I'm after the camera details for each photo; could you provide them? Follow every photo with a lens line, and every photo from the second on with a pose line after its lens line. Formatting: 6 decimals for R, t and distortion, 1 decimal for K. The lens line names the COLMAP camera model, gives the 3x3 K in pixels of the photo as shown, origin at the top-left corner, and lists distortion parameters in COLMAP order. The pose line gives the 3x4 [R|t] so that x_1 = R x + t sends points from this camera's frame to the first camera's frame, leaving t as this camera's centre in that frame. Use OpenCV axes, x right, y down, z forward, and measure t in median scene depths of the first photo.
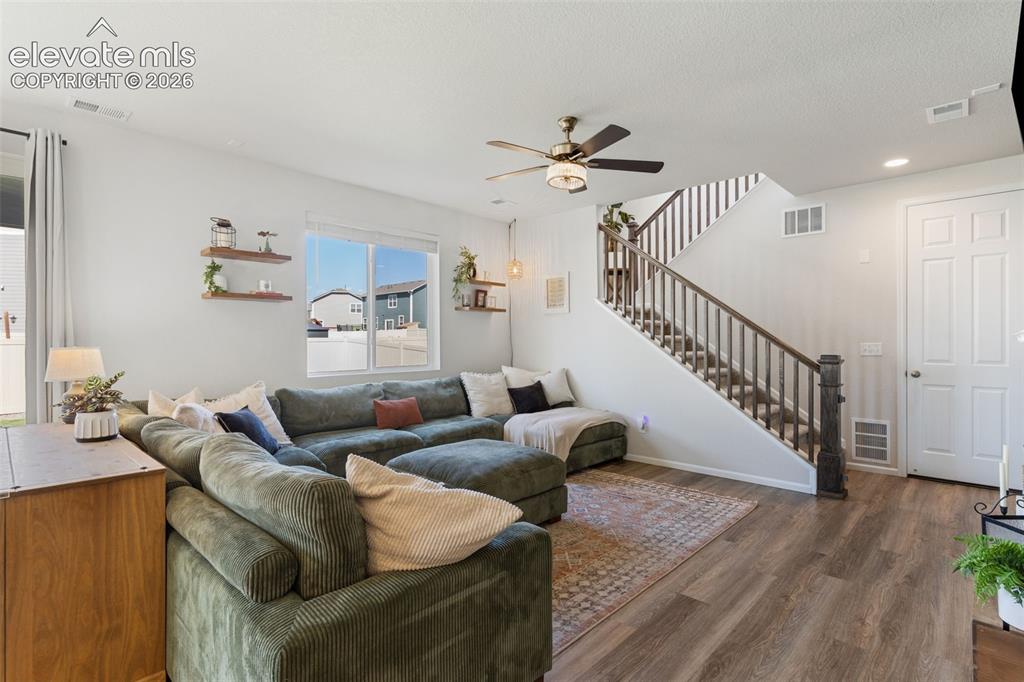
lens RADIAL K [[508.3, 0, 518.3], [0, 508.3, 342.9], [0, 0, 1]] dist [0.020650, 0.001017]
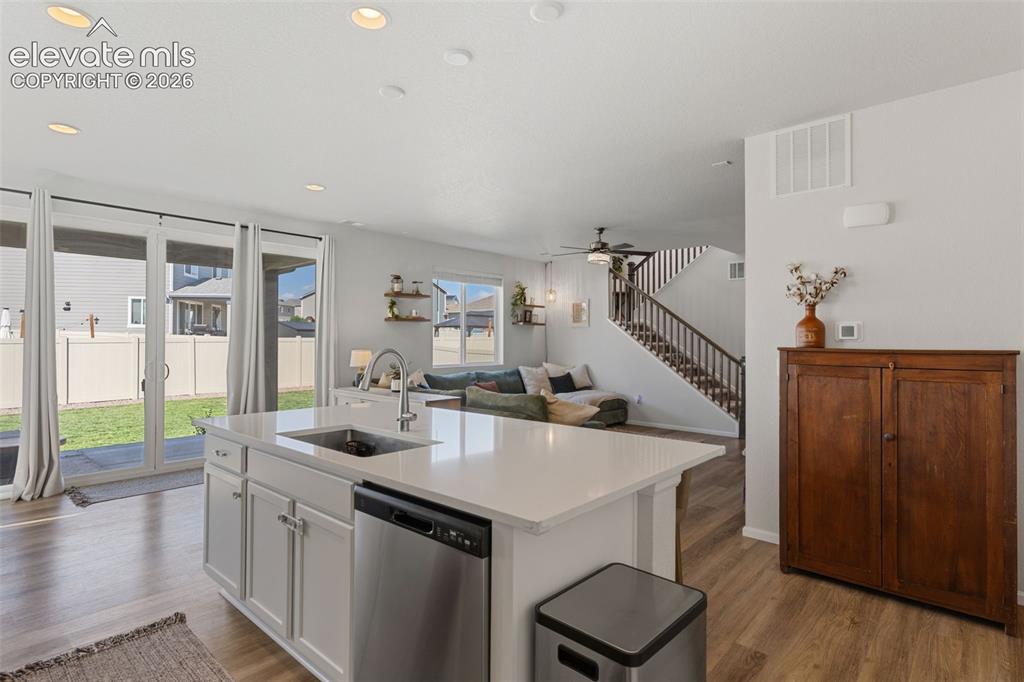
lens RADIAL K [[530.3, 0, 515.2], [0, 530.3, 336.5], [0, 0, 1]] dist [0.003383, -0.000165]
pose [[0.999842, 0.008188, 0.015799, -0.146127], [-0.008031, 0.999918, -0.009972, -0.014304], [-0.015879, 0.009844, 0.999825, -0.570046]]
